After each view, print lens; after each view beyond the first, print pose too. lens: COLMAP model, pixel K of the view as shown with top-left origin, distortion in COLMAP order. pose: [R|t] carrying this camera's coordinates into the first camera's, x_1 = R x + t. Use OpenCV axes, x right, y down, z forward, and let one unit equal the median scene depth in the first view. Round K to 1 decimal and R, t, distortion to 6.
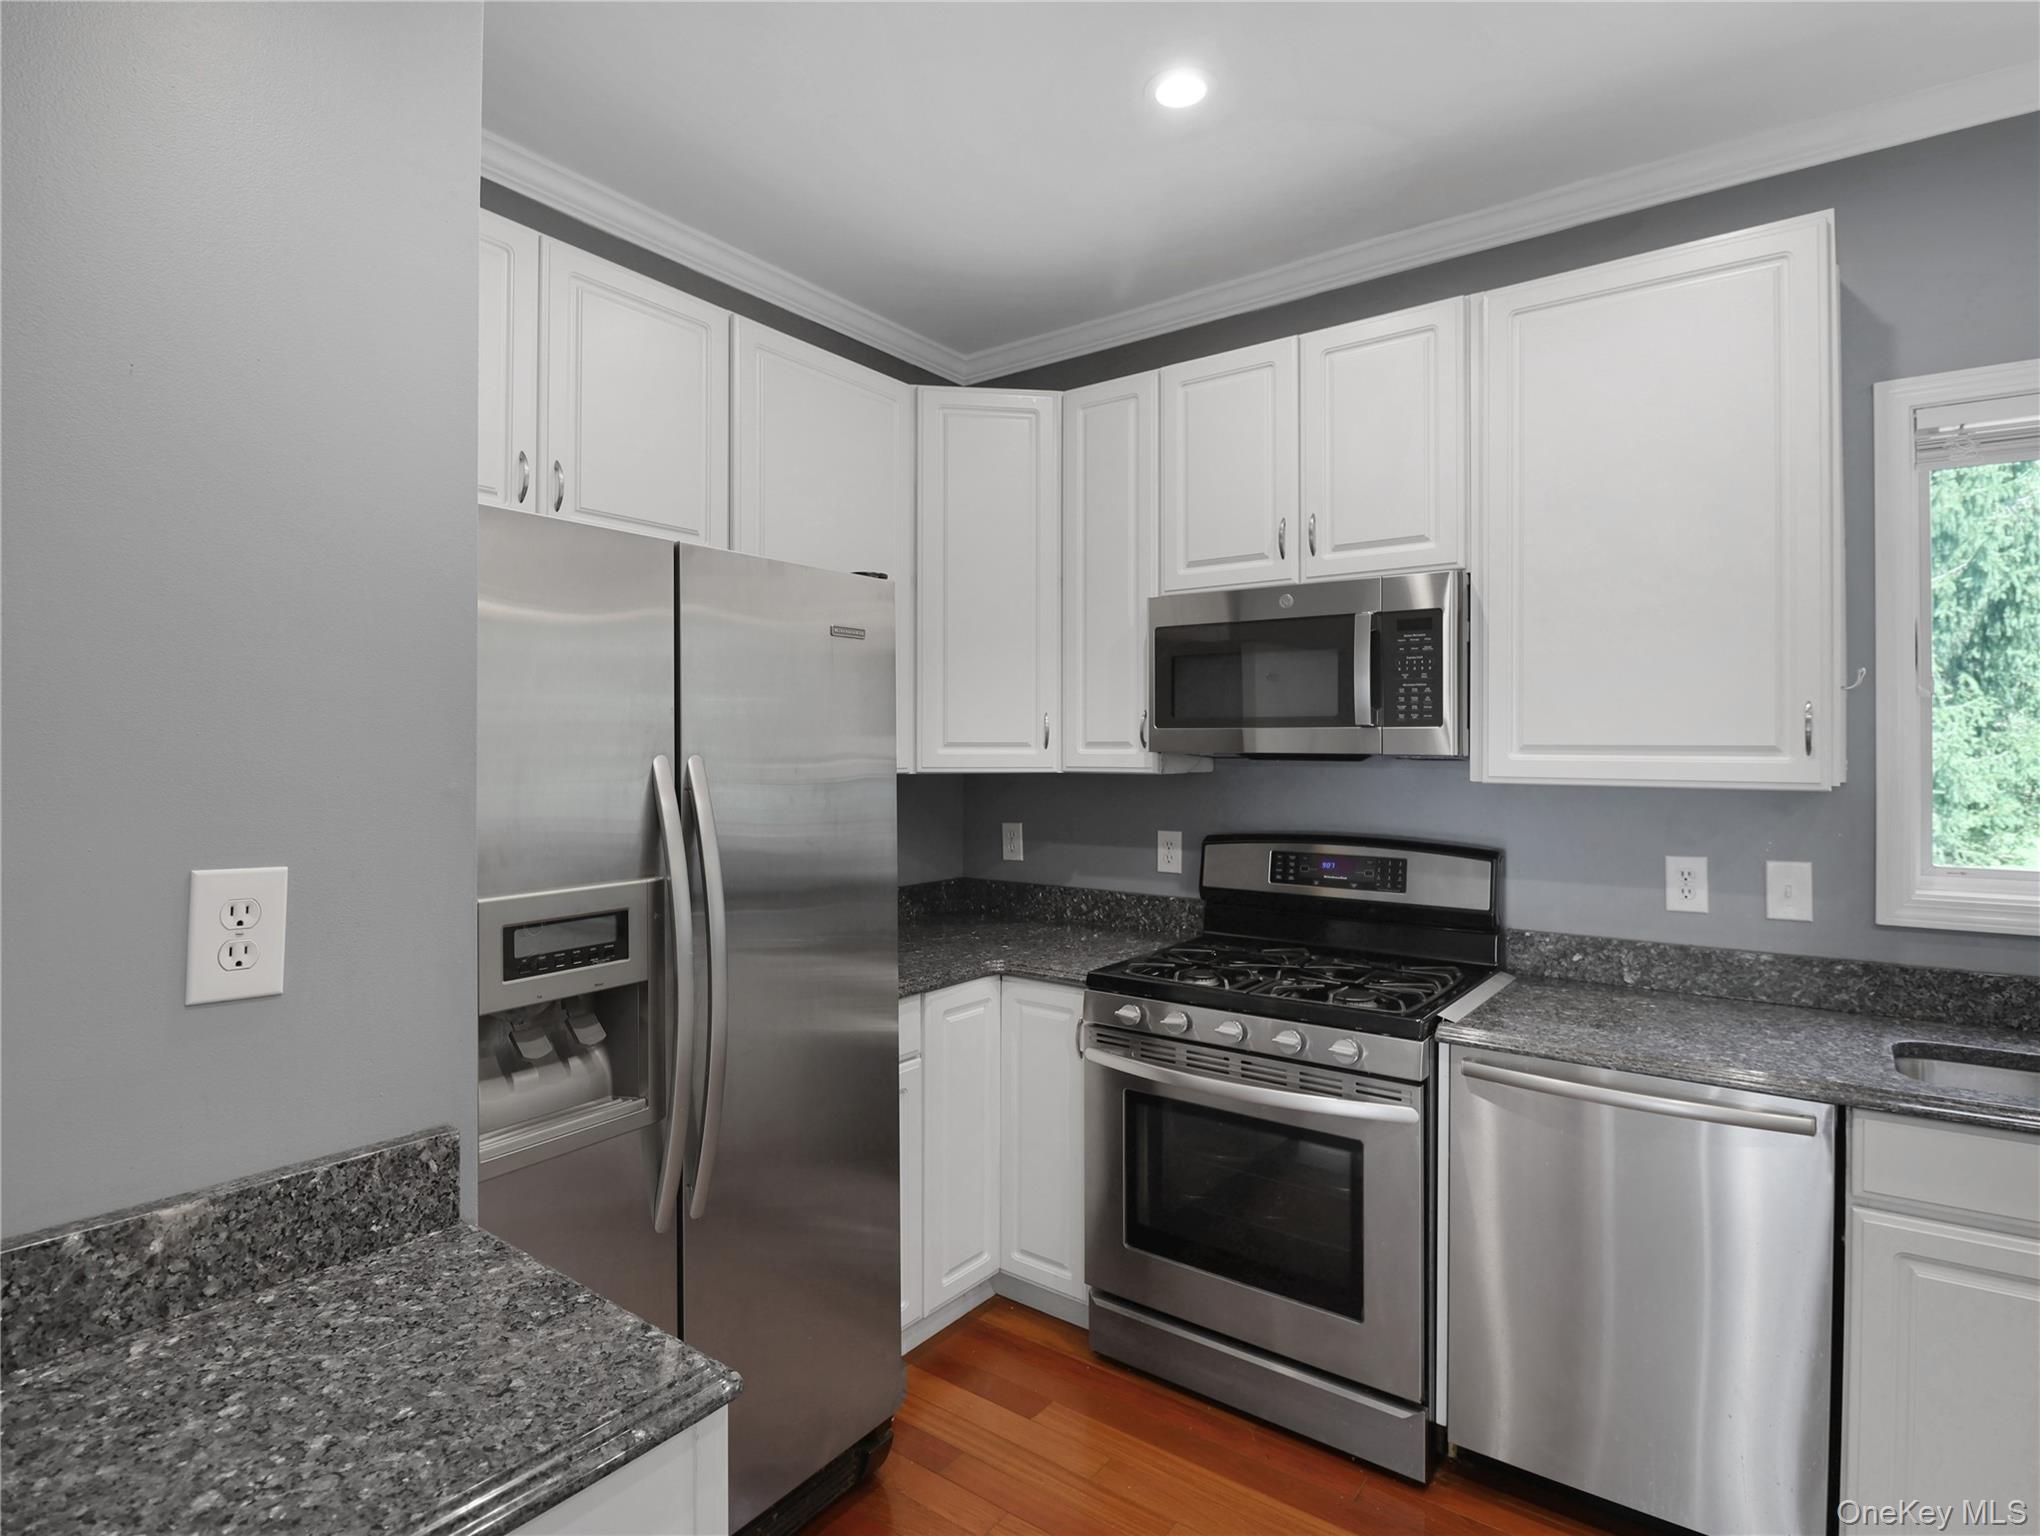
lens RADIAL K [[1064.5, 0, 1006.4], [0, 1064.5, 738.5], [0, 0, 1]] dist [0.001367, -0.014795]
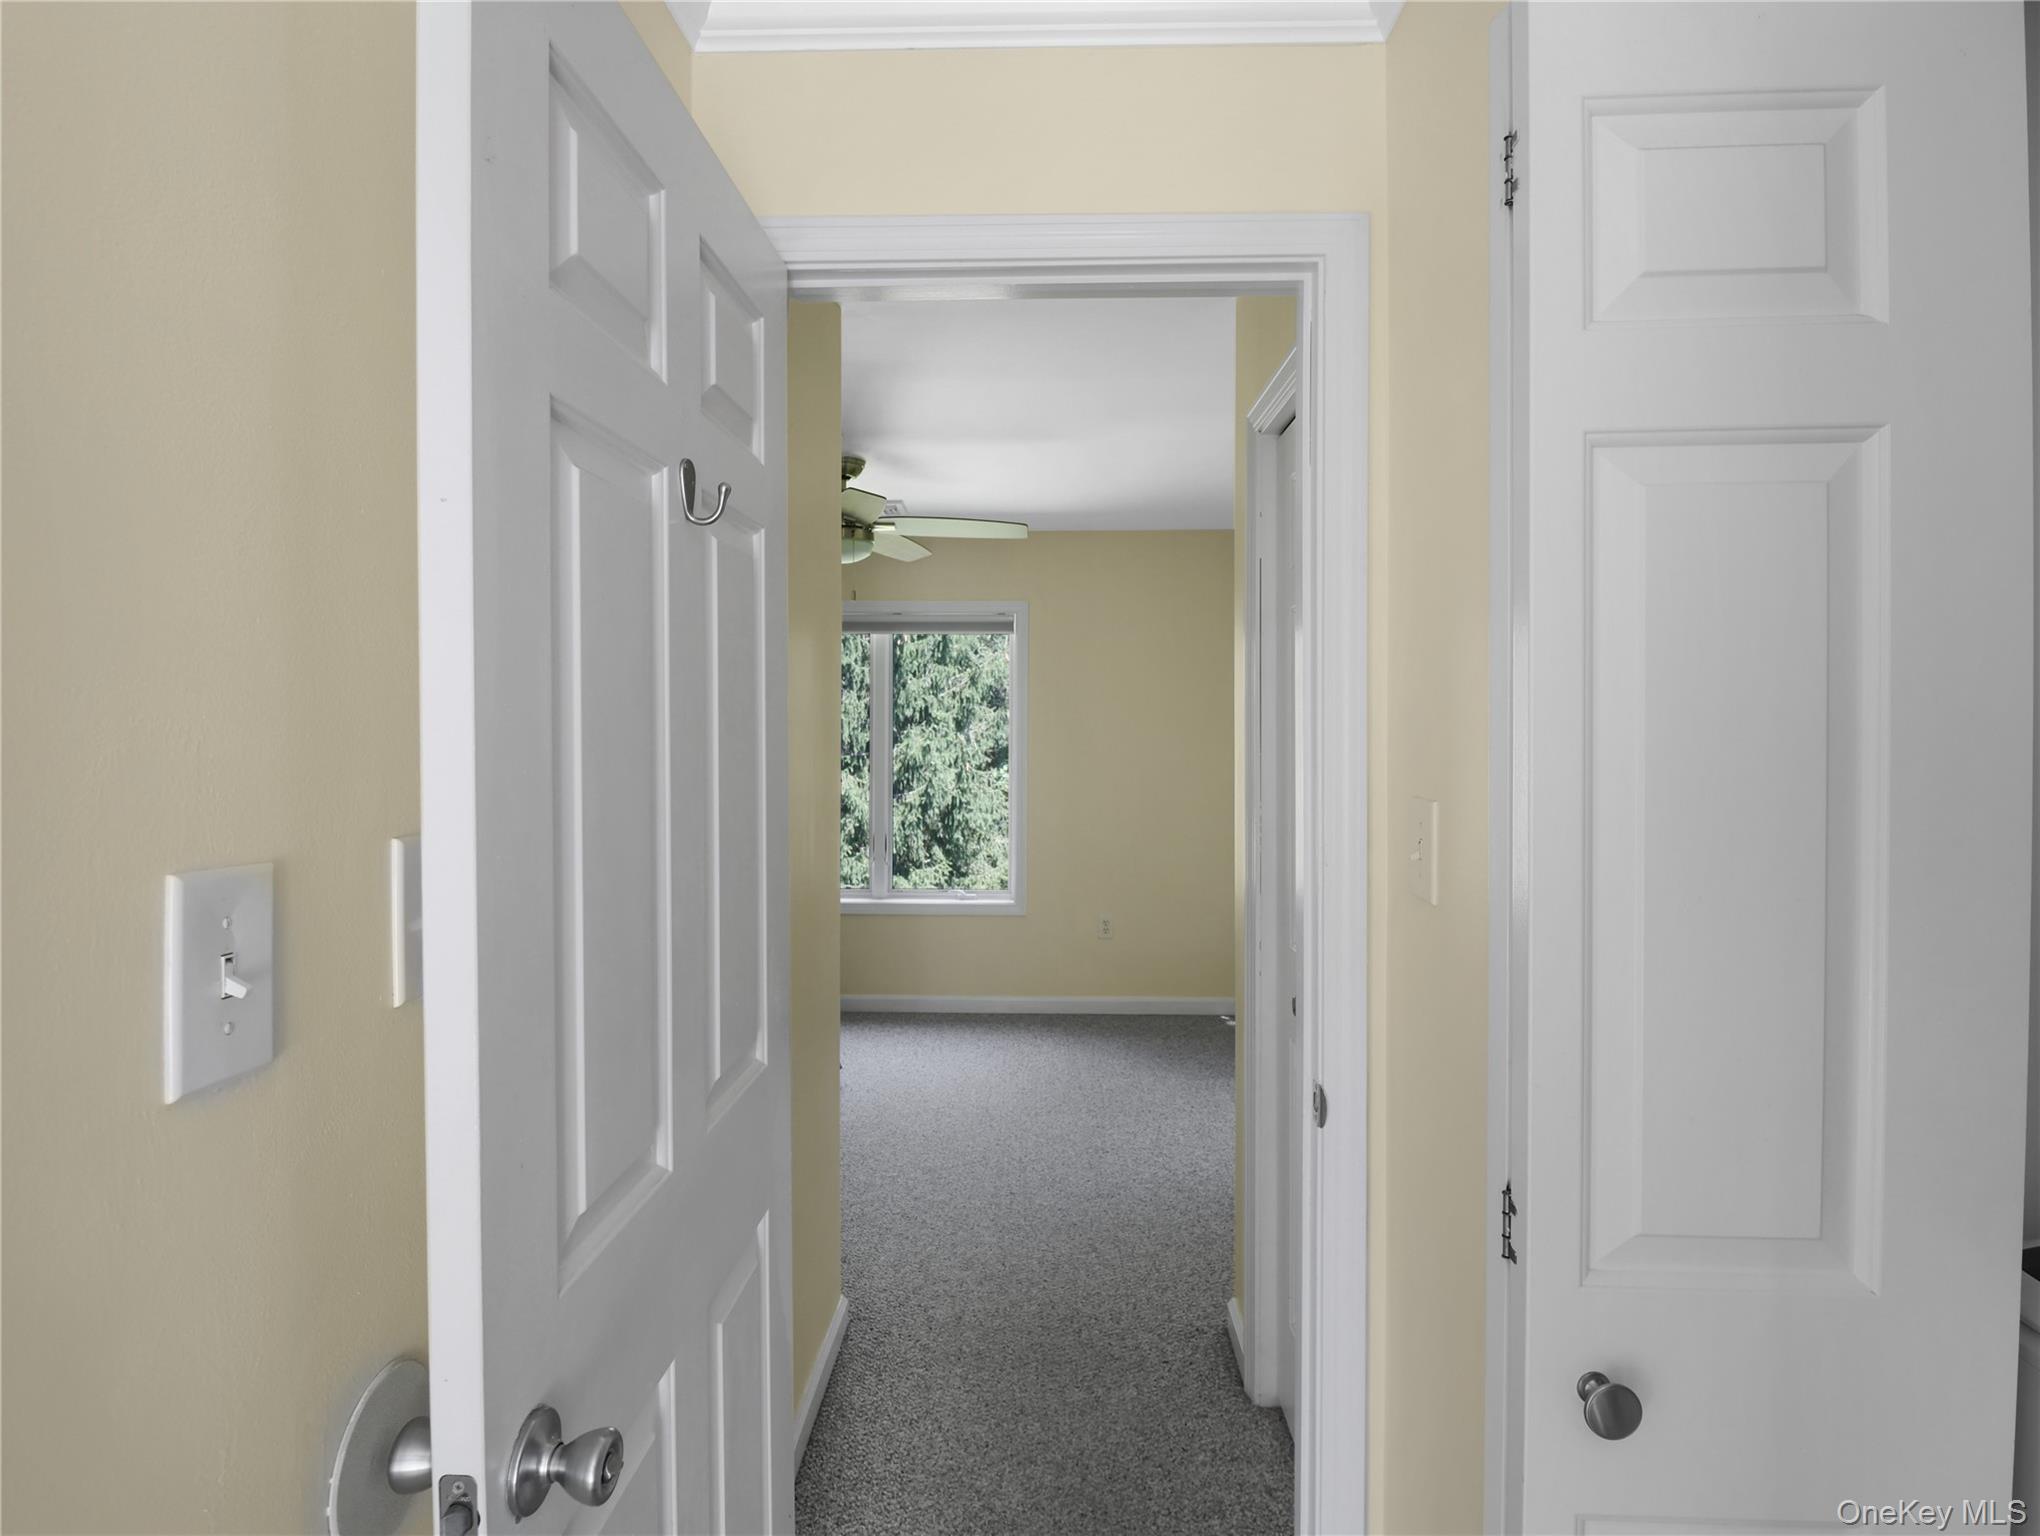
lens RADIAL K [[1064.5, 0, 967.5], [0, 1064.5, 734.5], [0, 0, 1]] dist [0.001367, -0.014795]
pose [[0.833017, -0.000609, 0.553247, 0.524168], [-0.007064, 0.999906, 0.011737, -1.349930], [-0.553202, -0.013686, 0.832935, -1.711660]]
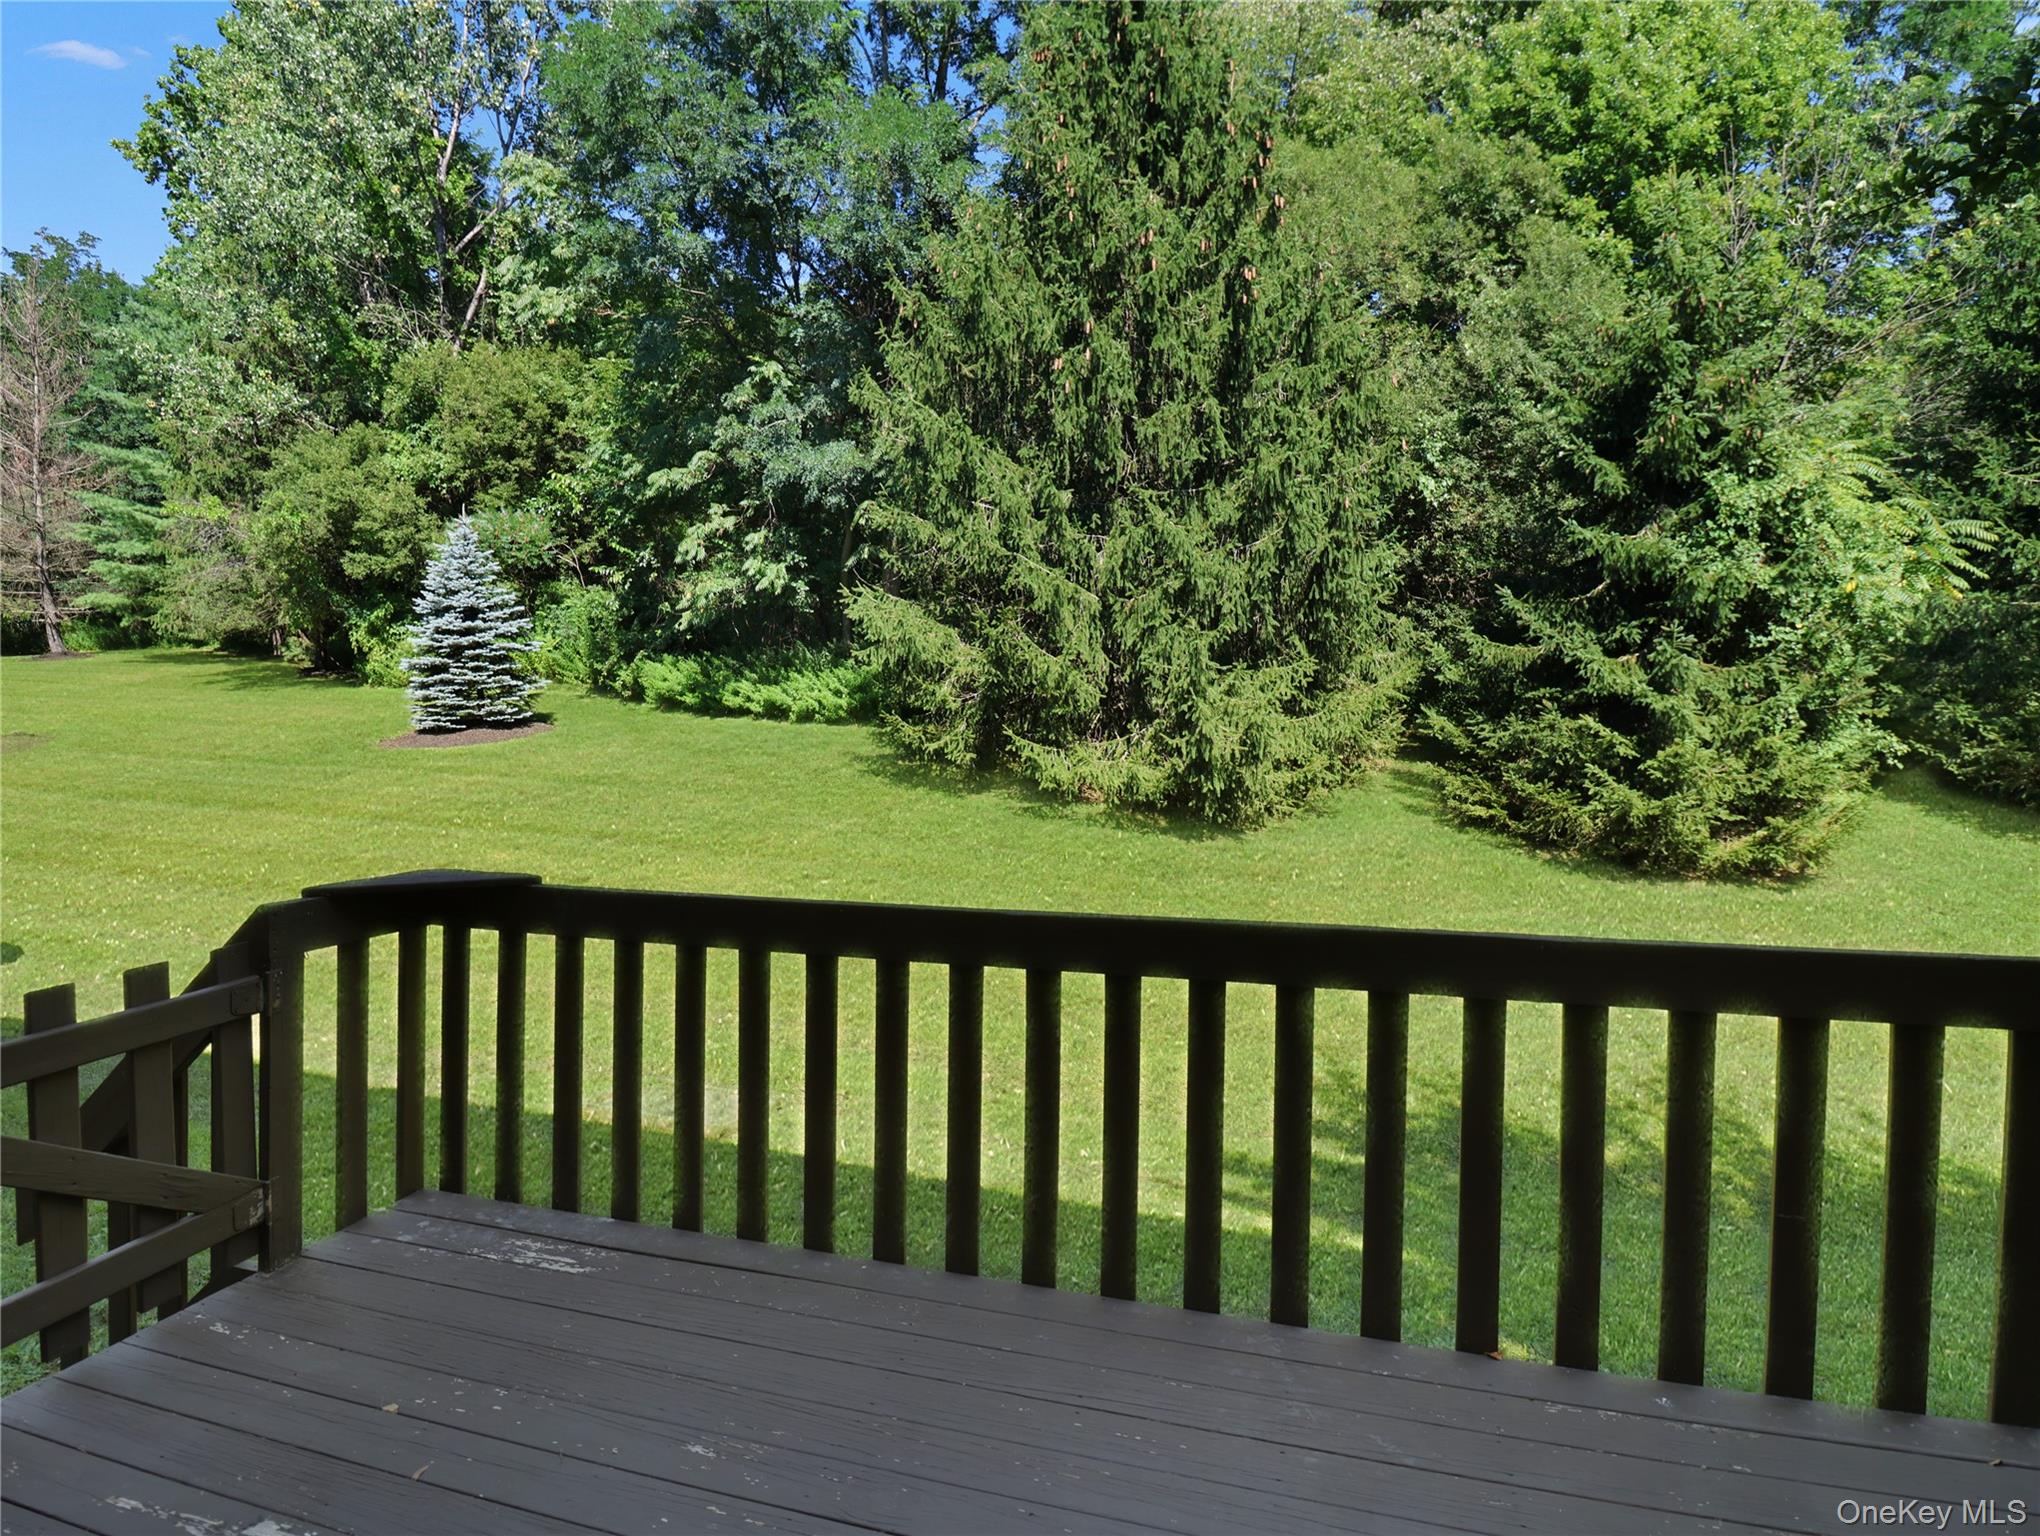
lens RADIAL K [[1064.5, 0, 1008.2], [0, 1064.5, 735.3], [0, 0, 1]] dist [0.001367, -0.014795]
pose [[0.940385, -0.002409, 0.340104, 1.603506], [-0.005577, 0.999731, 0.022502, 0.080224], [-0.340066, -0.023057, 0.940119, 0.604469]]
